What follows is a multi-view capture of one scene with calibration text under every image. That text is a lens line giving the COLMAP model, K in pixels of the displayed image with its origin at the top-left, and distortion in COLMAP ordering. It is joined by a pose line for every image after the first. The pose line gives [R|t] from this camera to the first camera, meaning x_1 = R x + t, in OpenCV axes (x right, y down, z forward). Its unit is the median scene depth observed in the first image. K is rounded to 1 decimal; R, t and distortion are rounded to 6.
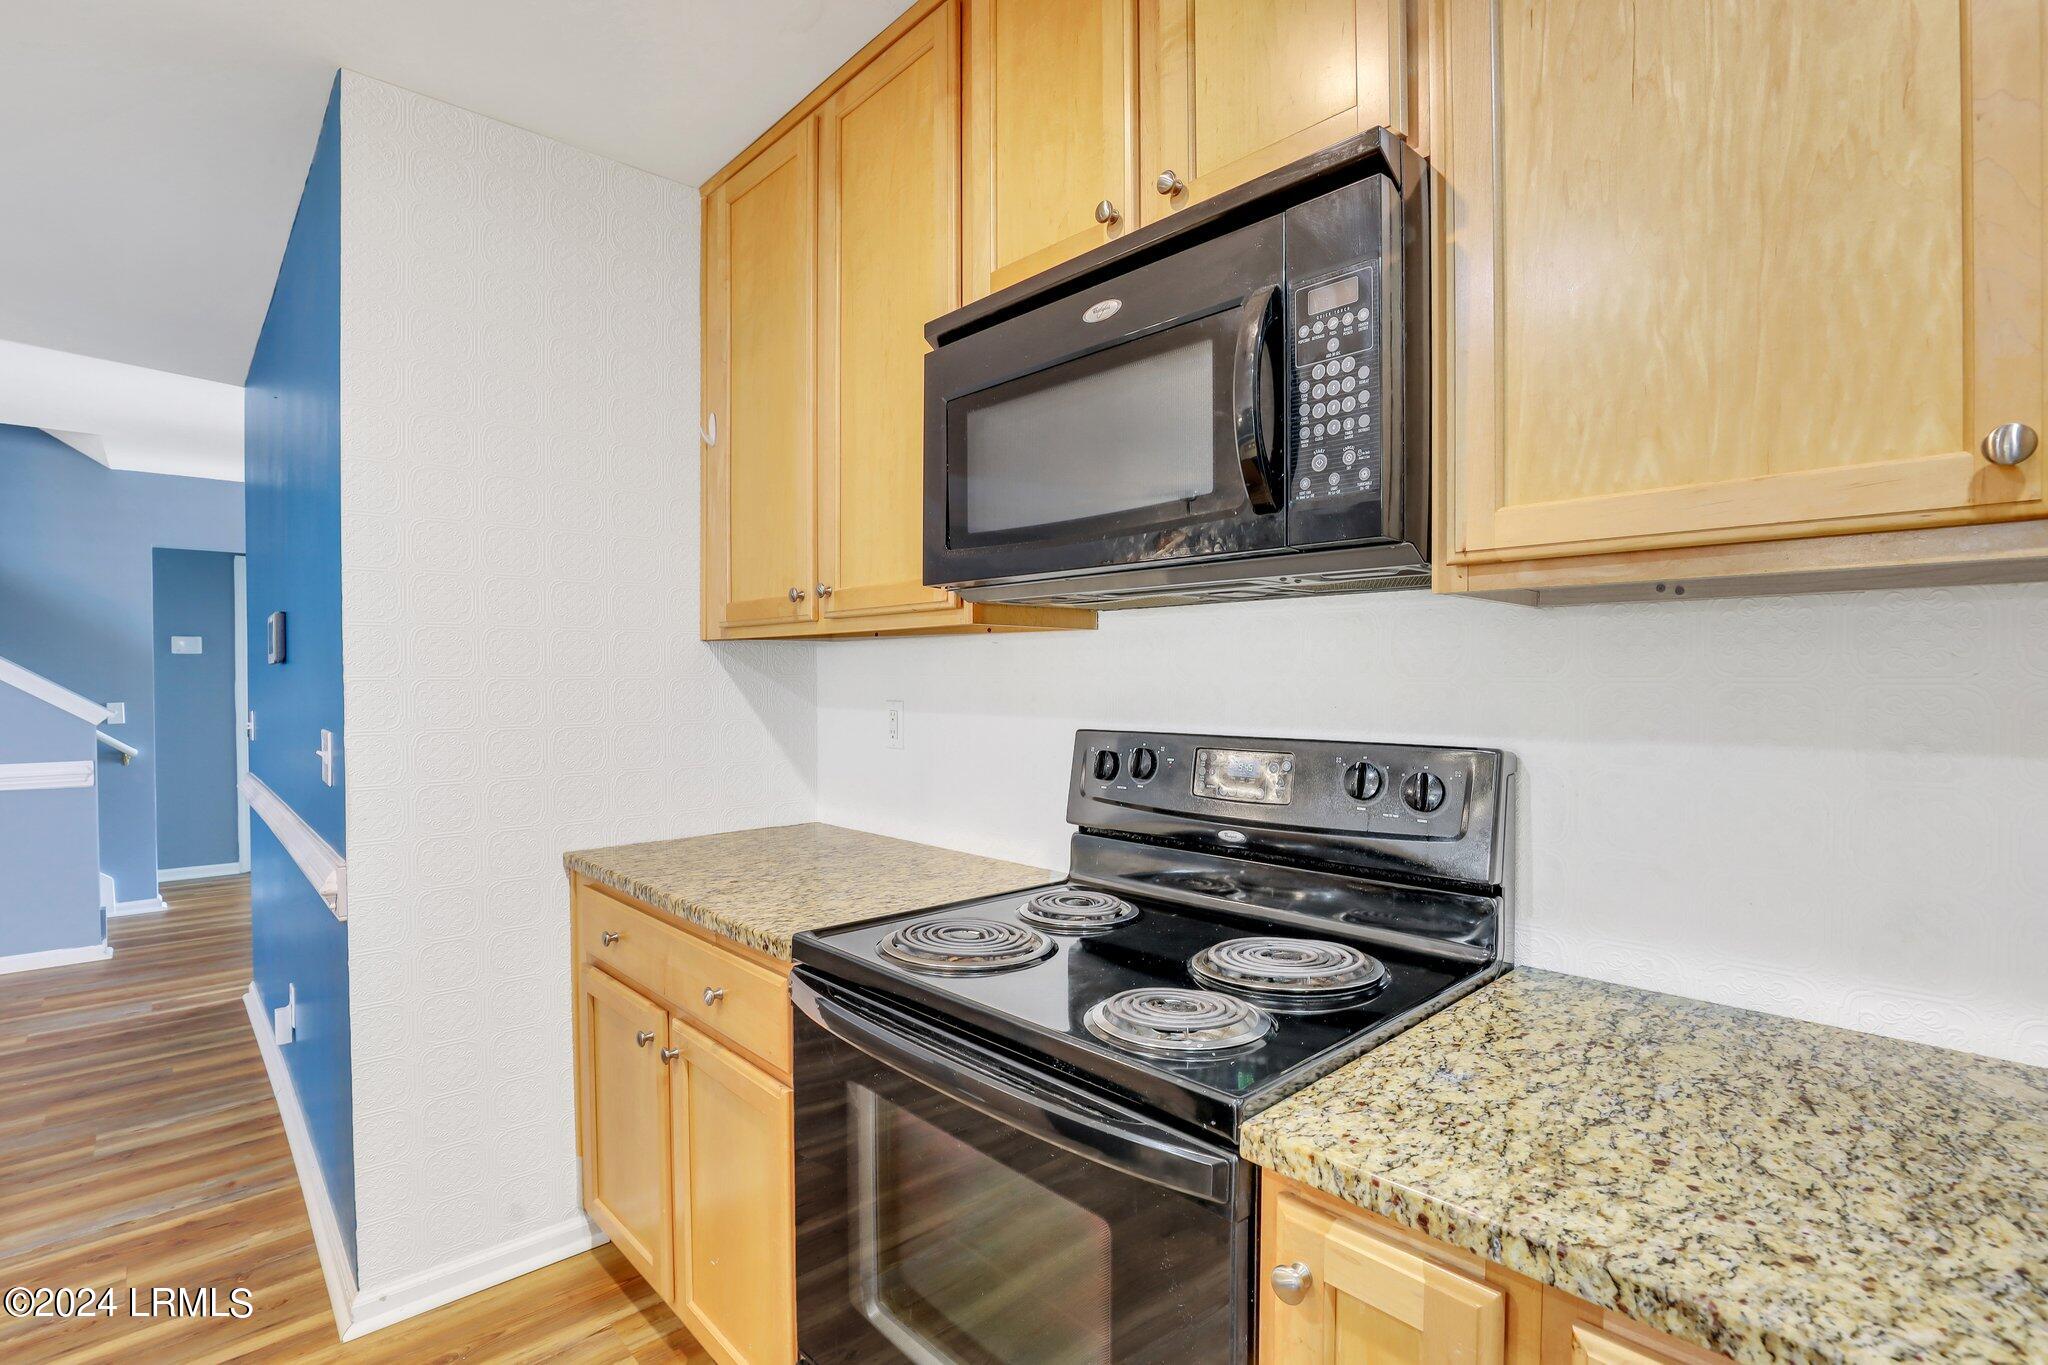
lens RADIAL K [[955.5, 0, 1027.3], [0, 955.5, 670.5], [0, 0, 1]] dist [-0.029024, 0.004591]
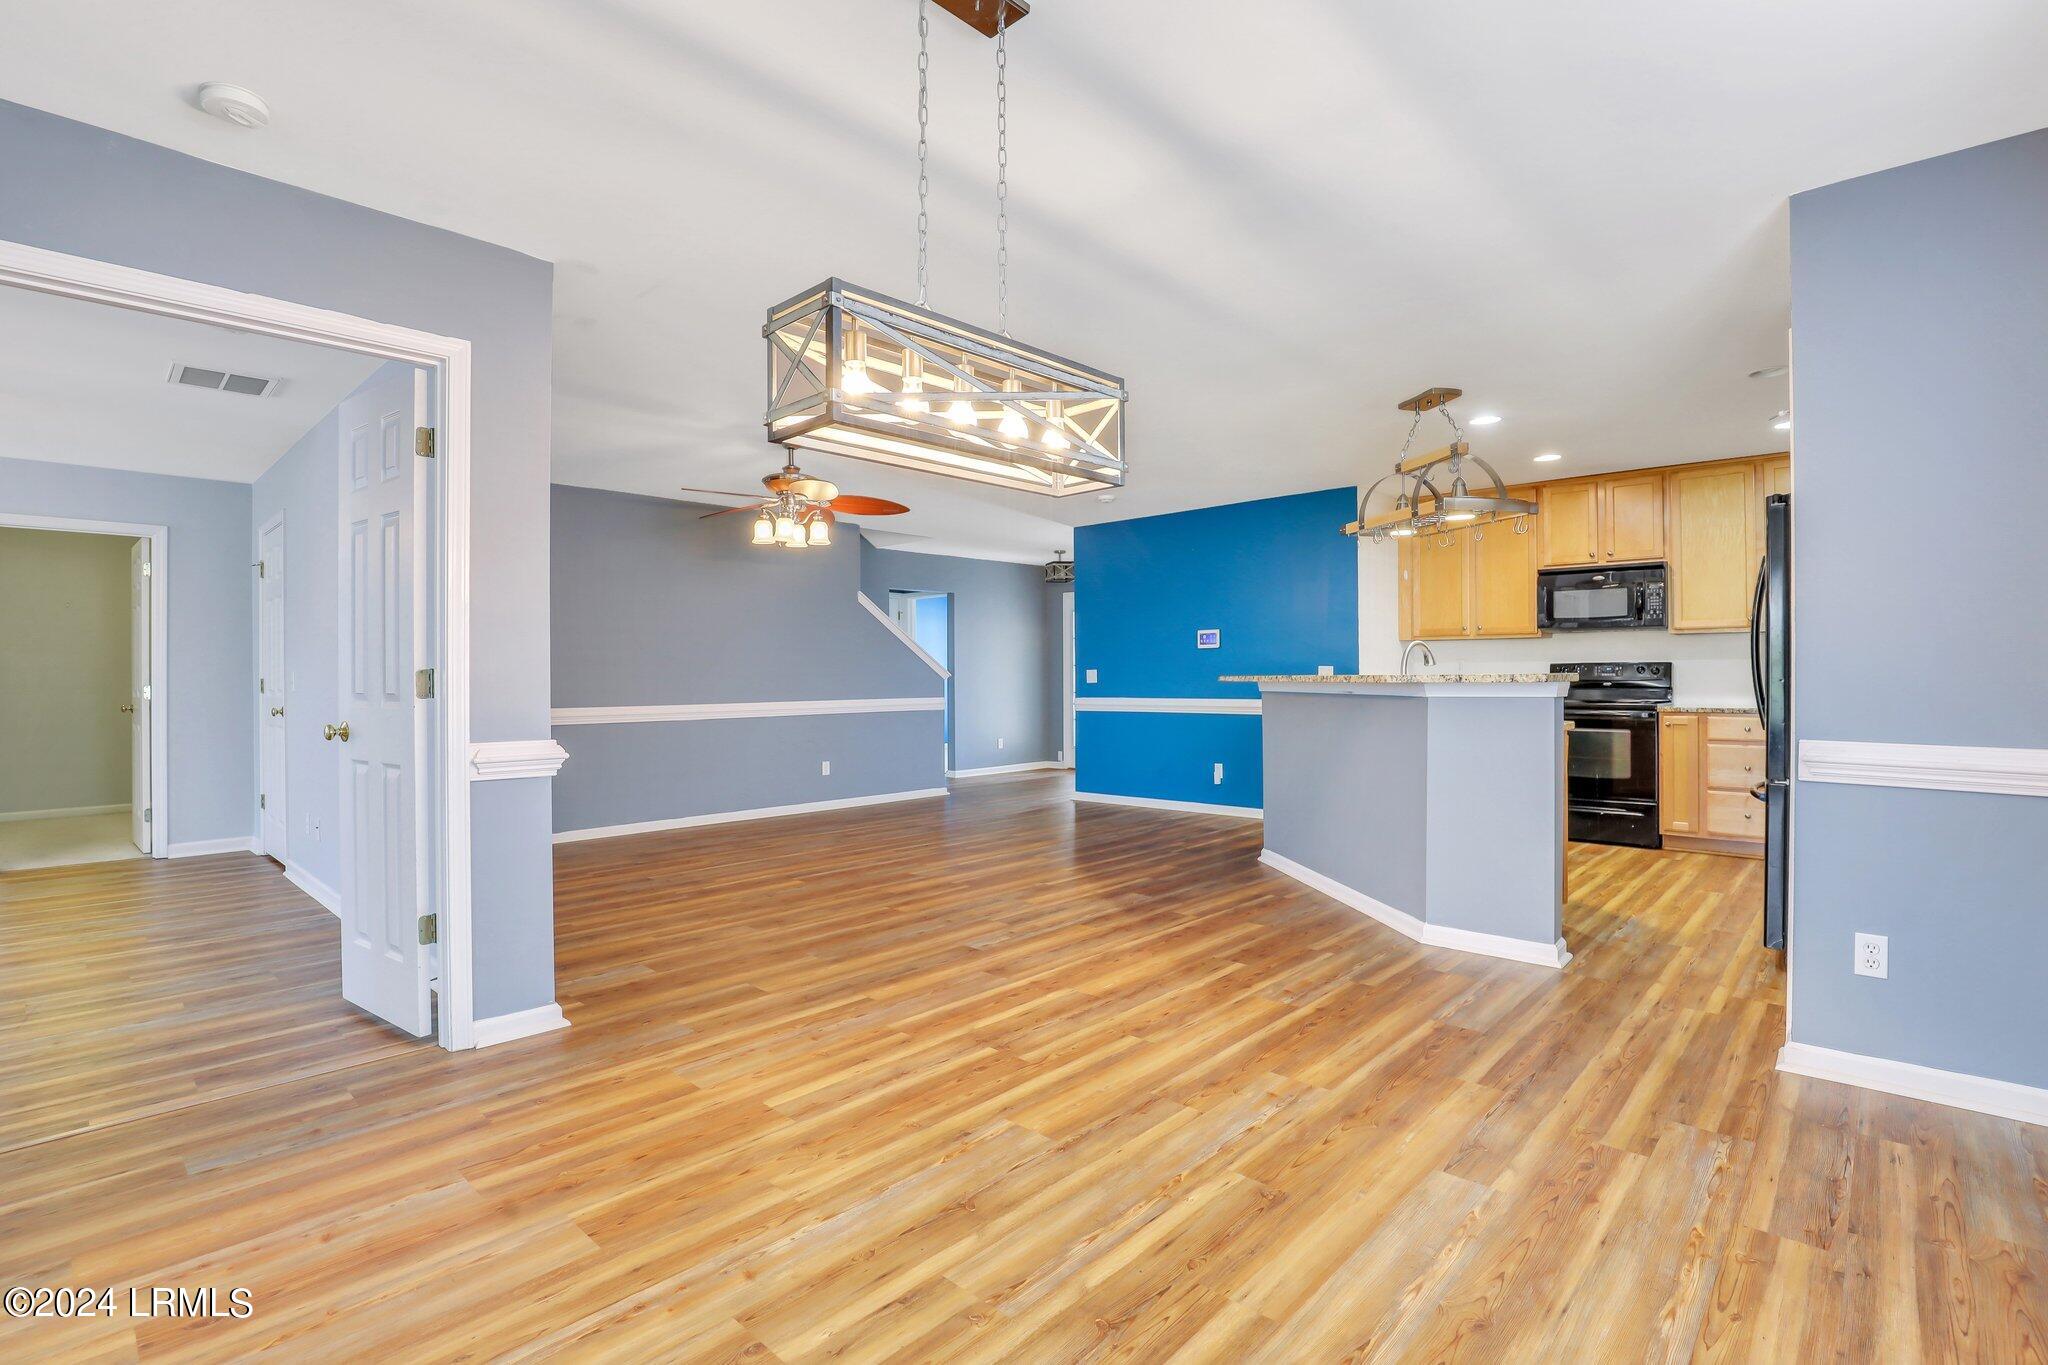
lens RADIAL K [[955.5, 0, 1032.7], [0, 955.5, 686.3], [0, 0, 1]] dist [-0.029024, 0.004591]
pose [[0.998851, -0.005871, 0.047563, -3.090589], [0.005047, 0.999835, 0.017437, 0.104921], [-0.047658, -0.017177, 0.998716, -3.828584]]
